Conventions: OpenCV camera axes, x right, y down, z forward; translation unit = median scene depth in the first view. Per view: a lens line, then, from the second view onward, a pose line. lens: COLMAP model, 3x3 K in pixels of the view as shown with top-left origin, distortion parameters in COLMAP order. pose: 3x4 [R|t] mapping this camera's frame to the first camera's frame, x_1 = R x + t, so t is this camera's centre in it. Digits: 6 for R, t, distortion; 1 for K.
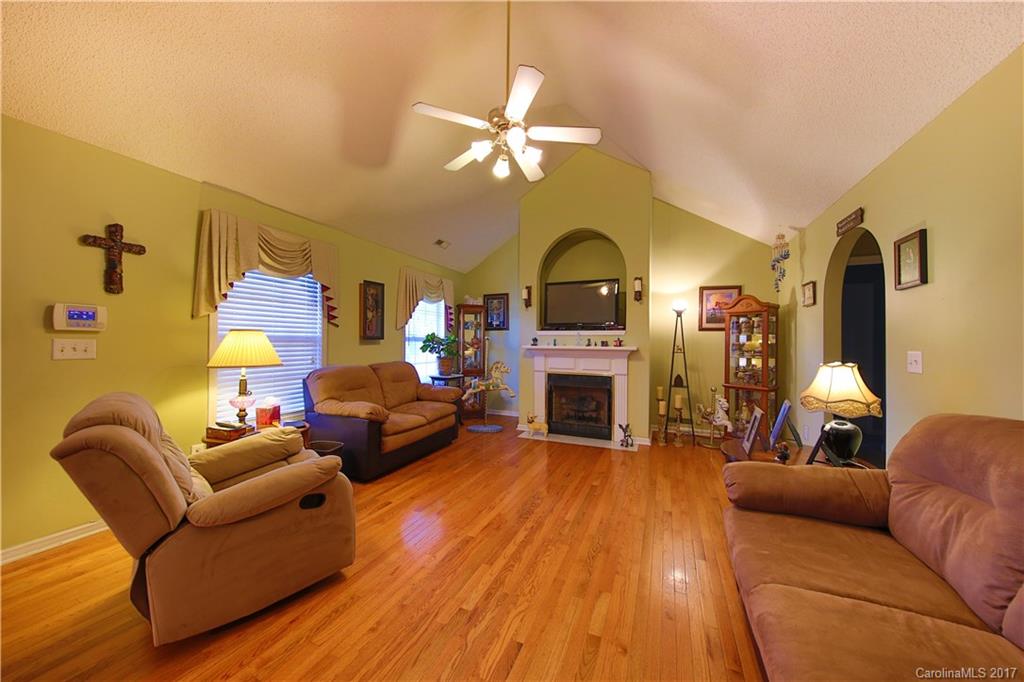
lens RADIAL K [[326.2, 0, 511.6], [0, 326.2, 339.6], [0, 0, 1]] dist [-0.000794, -0.000060]
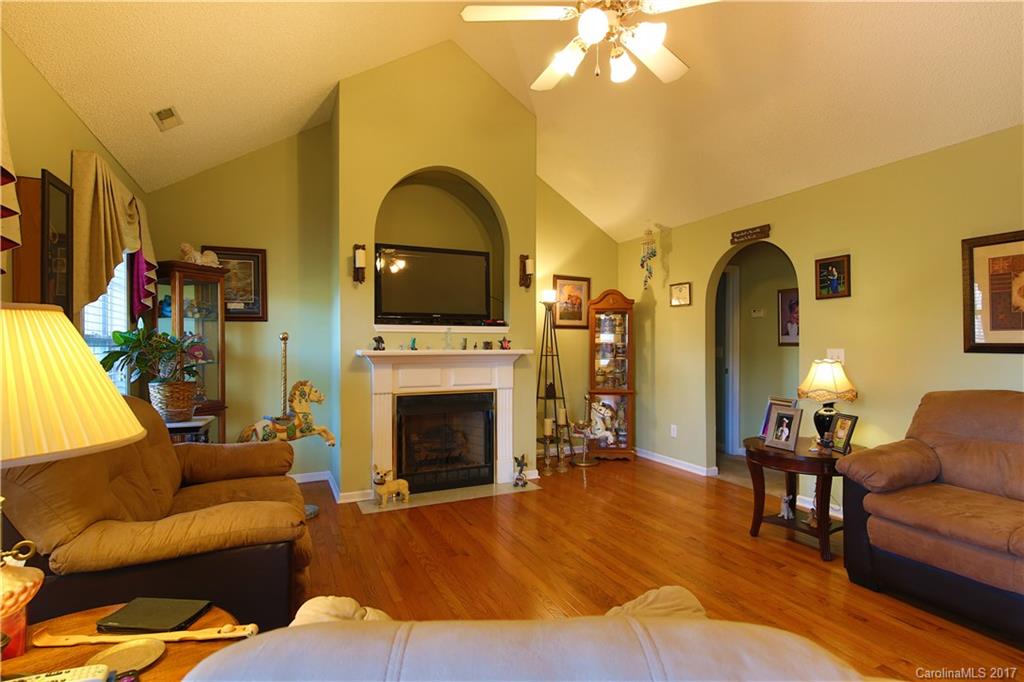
lens RADIAL K [[494.7, 0, 511.9], [0, 494.7, 342.6], [0, 0, 1]] dist [0.002095, -0.000280]
pose [[0.685790, -0.006190, 0.727773, -0.438358], [0.000838, 0.999970, 0.007716, -0.001439], [-0.727799, -0.004681, 0.685774, 0.243907]]
